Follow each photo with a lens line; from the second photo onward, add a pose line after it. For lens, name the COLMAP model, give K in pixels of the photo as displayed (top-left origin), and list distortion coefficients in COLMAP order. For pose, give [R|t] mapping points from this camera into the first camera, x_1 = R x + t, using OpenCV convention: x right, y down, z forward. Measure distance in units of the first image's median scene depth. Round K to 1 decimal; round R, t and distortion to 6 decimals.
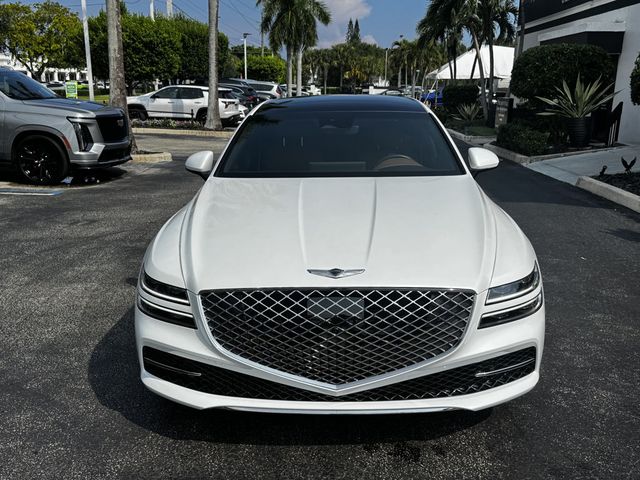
lens RADIAL K [[652.7, 0, 322.0], [0, 652.7, 242.4], [0, 0, 1]] dist [0.009378, 0.000000]
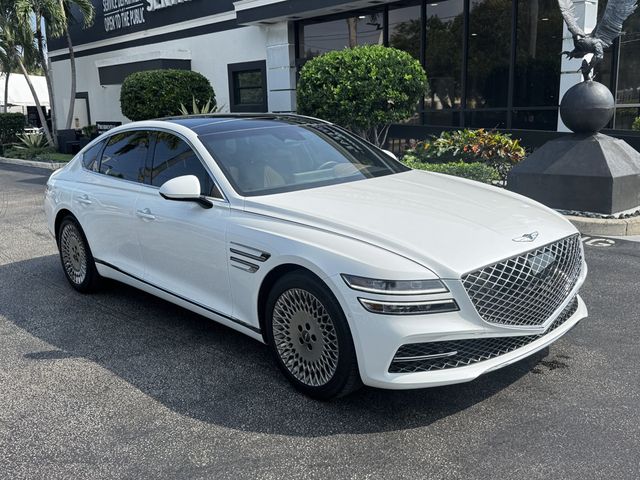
lens RADIAL K [[652.7, 0, 324.0], [0, 652.7, 236.2], [0, 0, 1]] dist [0.009378, 0.000000]
pose [[0.705674, -0.164436, 0.689192, -1.028193], [0.197510, 0.979793, 0.031539, -0.068367], [-0.680452, 0.113866, 0.723892, 0.308852]]
